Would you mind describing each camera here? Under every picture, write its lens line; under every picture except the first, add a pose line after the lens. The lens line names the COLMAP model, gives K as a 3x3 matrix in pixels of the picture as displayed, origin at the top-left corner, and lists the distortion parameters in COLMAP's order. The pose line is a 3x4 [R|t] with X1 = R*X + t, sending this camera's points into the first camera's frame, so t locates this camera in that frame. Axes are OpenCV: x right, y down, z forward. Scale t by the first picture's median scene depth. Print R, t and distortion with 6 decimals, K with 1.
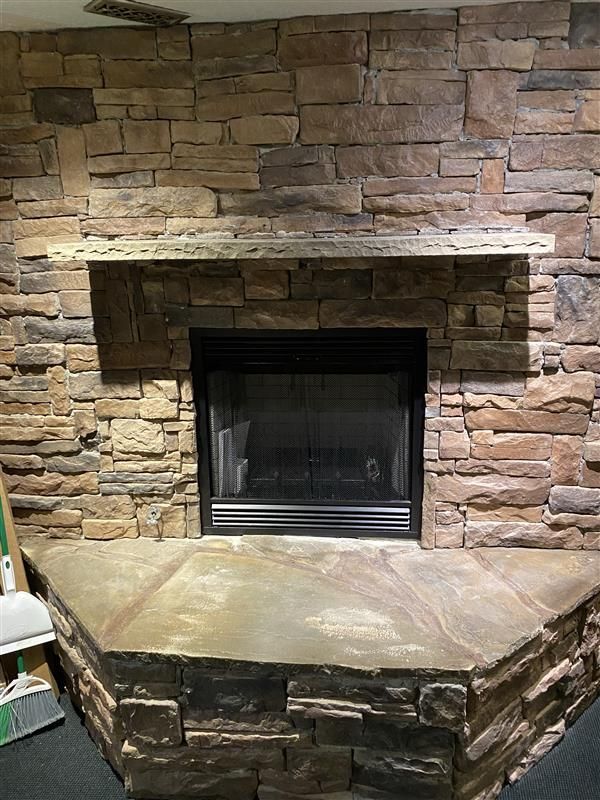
lens RADIAL K [[639.9, 0, 280.6], [0, 639.9, 400.5], [0, 0, 1]] dist [-0.014636, 0.003937]
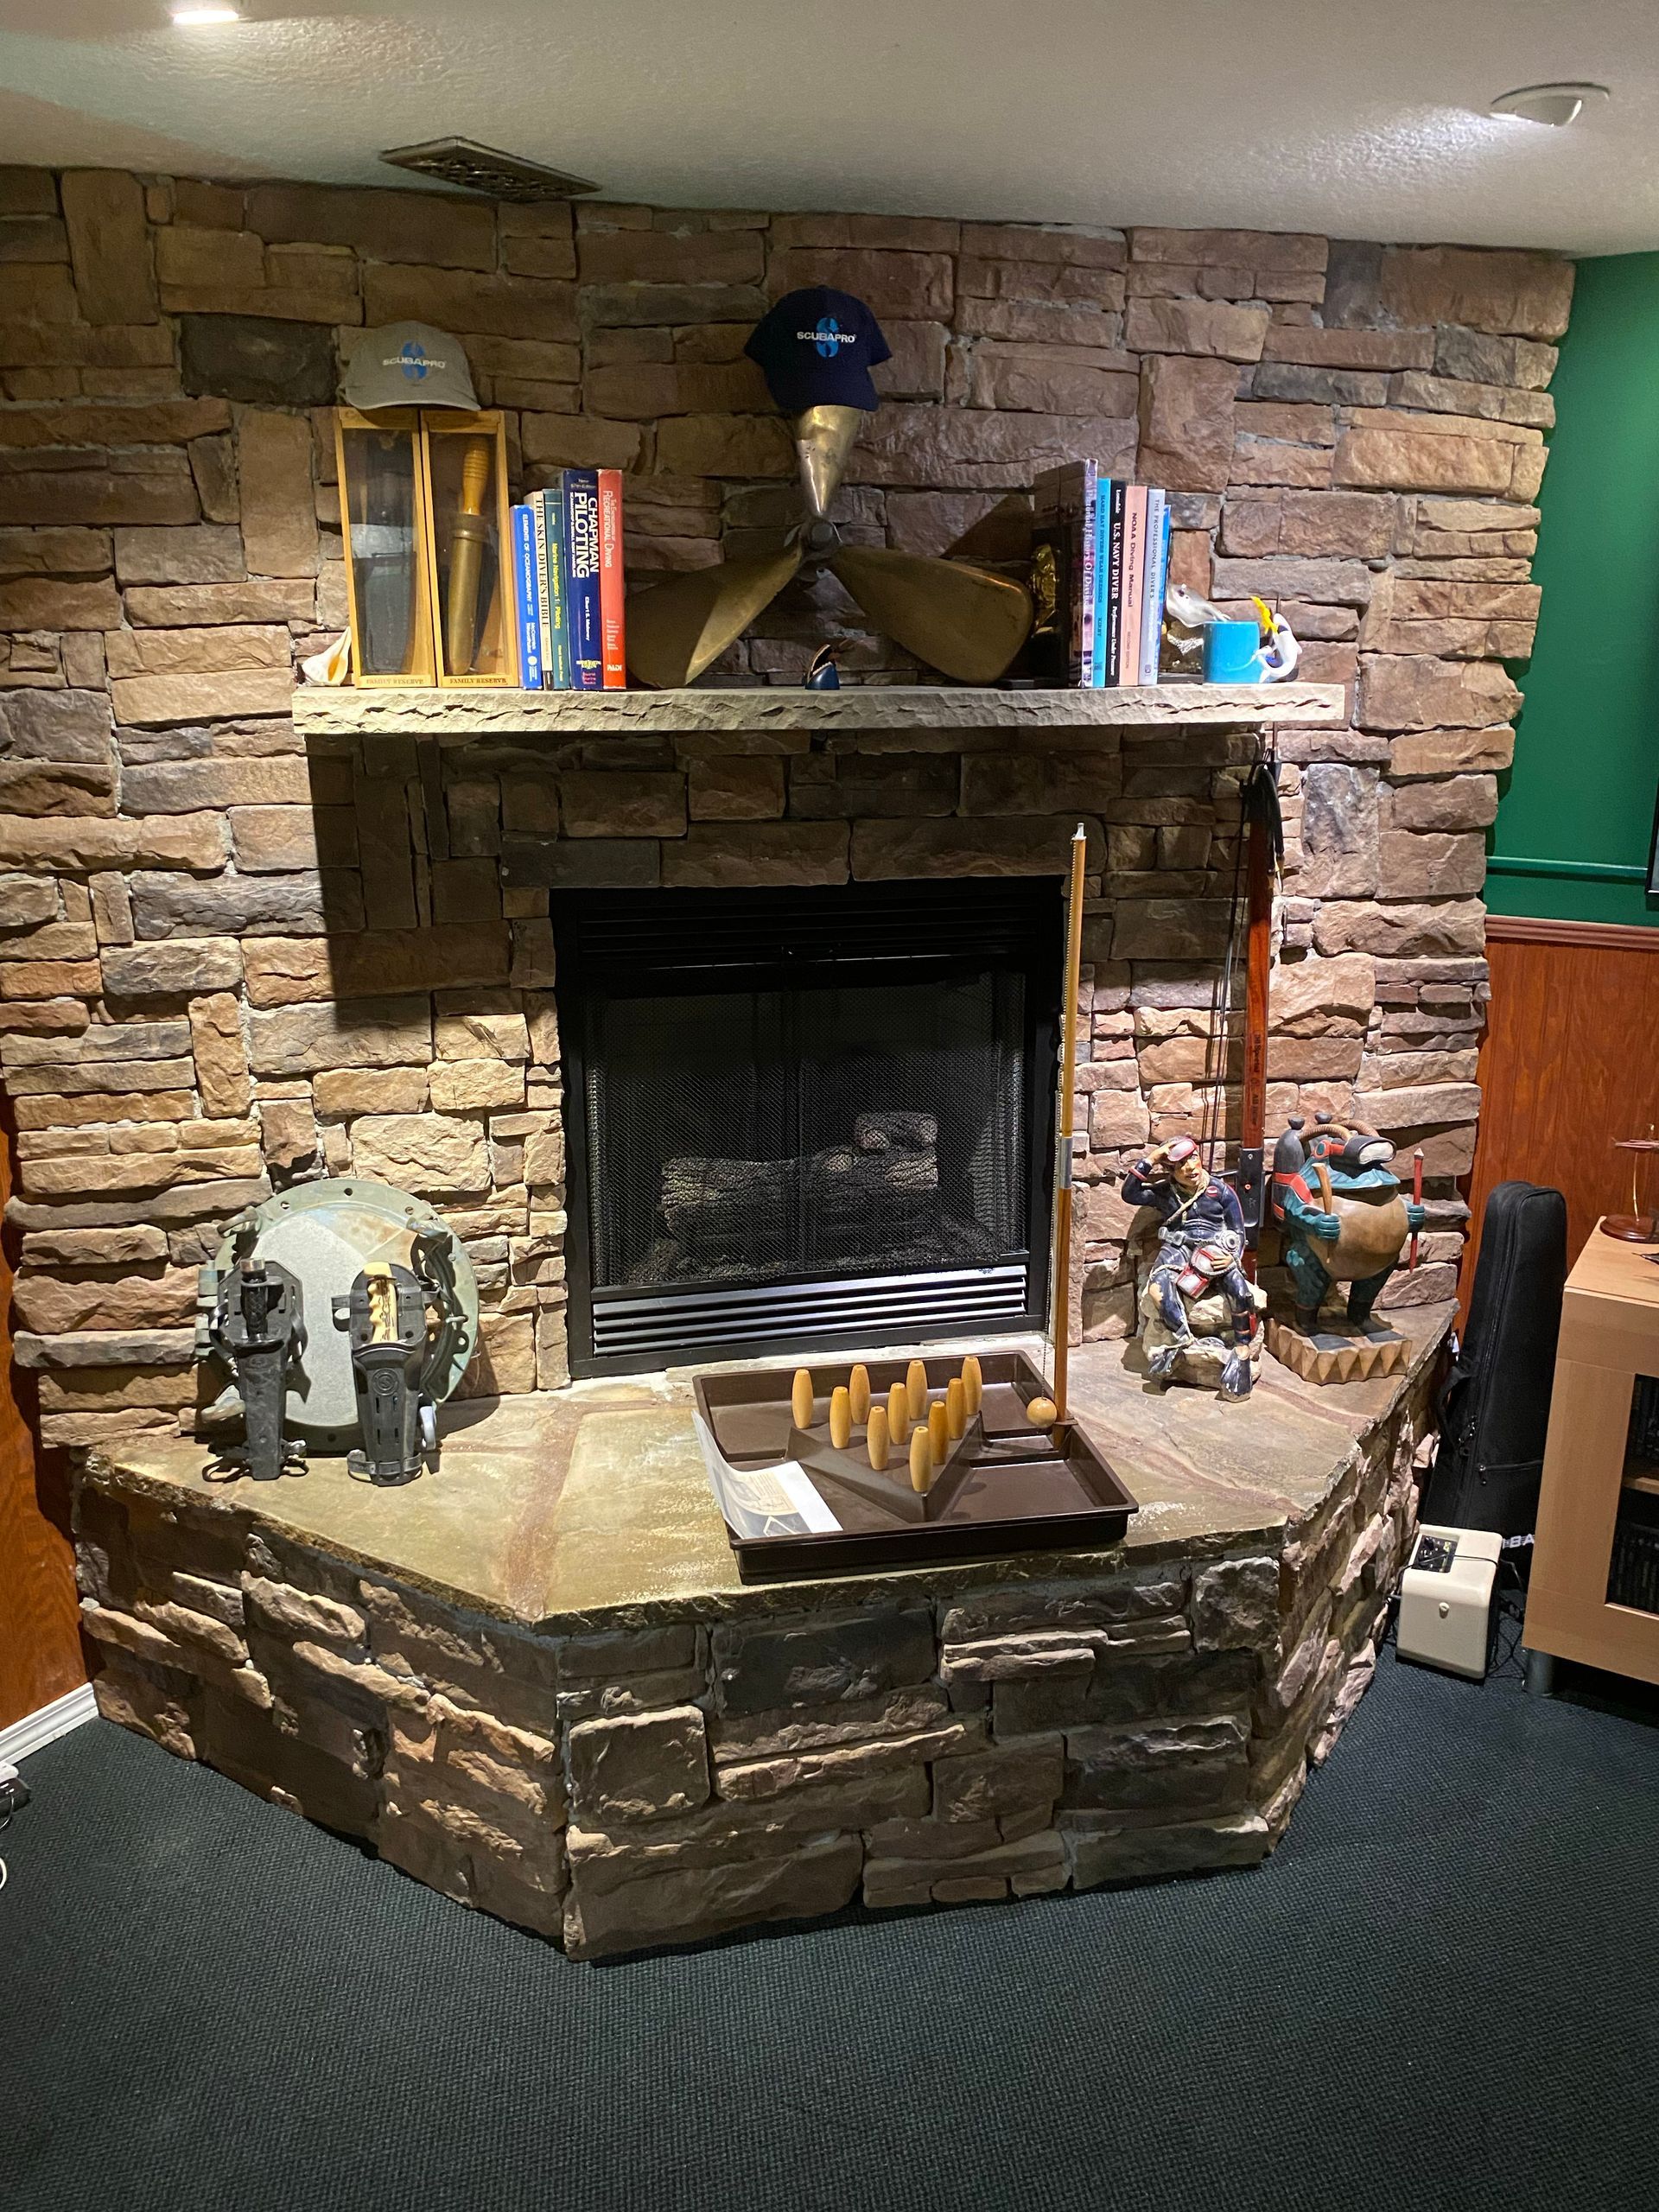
lens RADIAL K [[1769.4, 0, 776.0], [0, 1769.4, 1107.4], [0, 0, 1]] dist [-0.014636, 0.003937]
pose [[0.944790, -0.065546, 0.321055, -0.433886], [0.068055, 0.997676, 0.003414, 0.042595], [-0.320532, 0.018624, 0.947055, -0.189535]]
